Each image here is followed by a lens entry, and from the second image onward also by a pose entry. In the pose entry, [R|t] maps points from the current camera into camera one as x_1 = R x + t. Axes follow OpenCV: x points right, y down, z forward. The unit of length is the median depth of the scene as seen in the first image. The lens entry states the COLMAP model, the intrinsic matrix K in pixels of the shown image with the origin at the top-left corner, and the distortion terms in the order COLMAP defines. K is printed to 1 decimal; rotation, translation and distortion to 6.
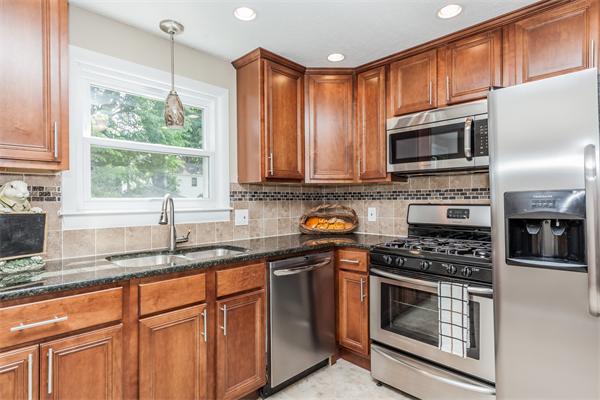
lens RADIAL K [[318.2, 0, 300.8], [0, 318.2, 197.1], [0, 0, 1]] dist [0.014859, 0.001246]
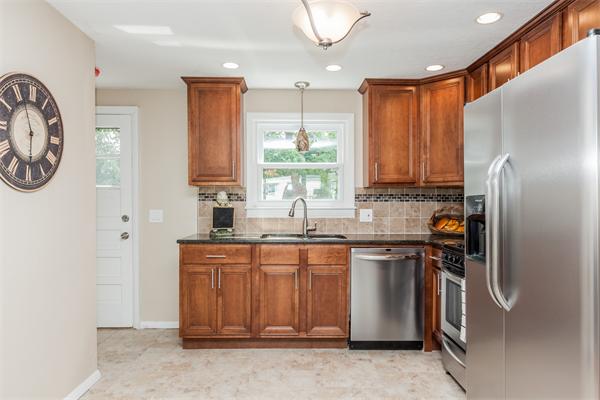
lens RADIAL K [[368.6, 0, 298.9], [0, 368.6, 201.1], [0, 0, 1]] dist [0.014729, 0.000315]
pose [[0.727326, 0.004376, -0.686278, 0.662044], [0.002259, 0.999959, 0.008770, -0.004489], [0.686289, -0.007929, 0.727286, -0.225788]]
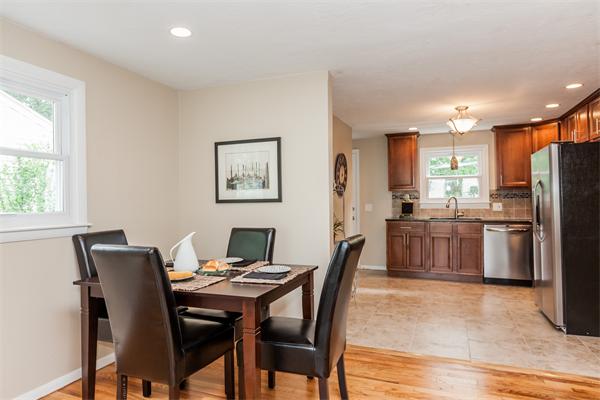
lens RADIAL K [[368.6, 0, 311.0], [0, 368.6, 202.1], [0, 0, 1]] dist [0.014729, 0.000315]
pose [[0.418340, 0.000629, -0.908290, 1.559907], [0.015988, 0.999840, 0.008056, -0.003340], [0.908150, -0.017892, 0.418263, -1.106100]]
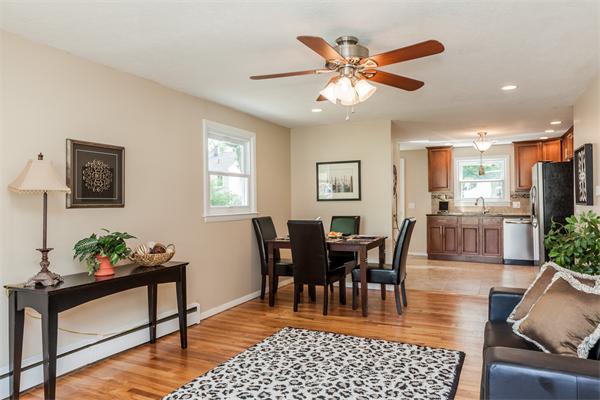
lens RADIAL K [[389.7, 0, 303.7], [0, 389.7, 202.3], [0, 0, 1]] dist [-0.010682, -0.001107]
pose [[0.325964, 0.002131, -0.945380, 2.366590], [0.016044, 0.999841, 0.007786, -0.007506], [0.945246, -0.017705, 0.325878, -1.721516]]
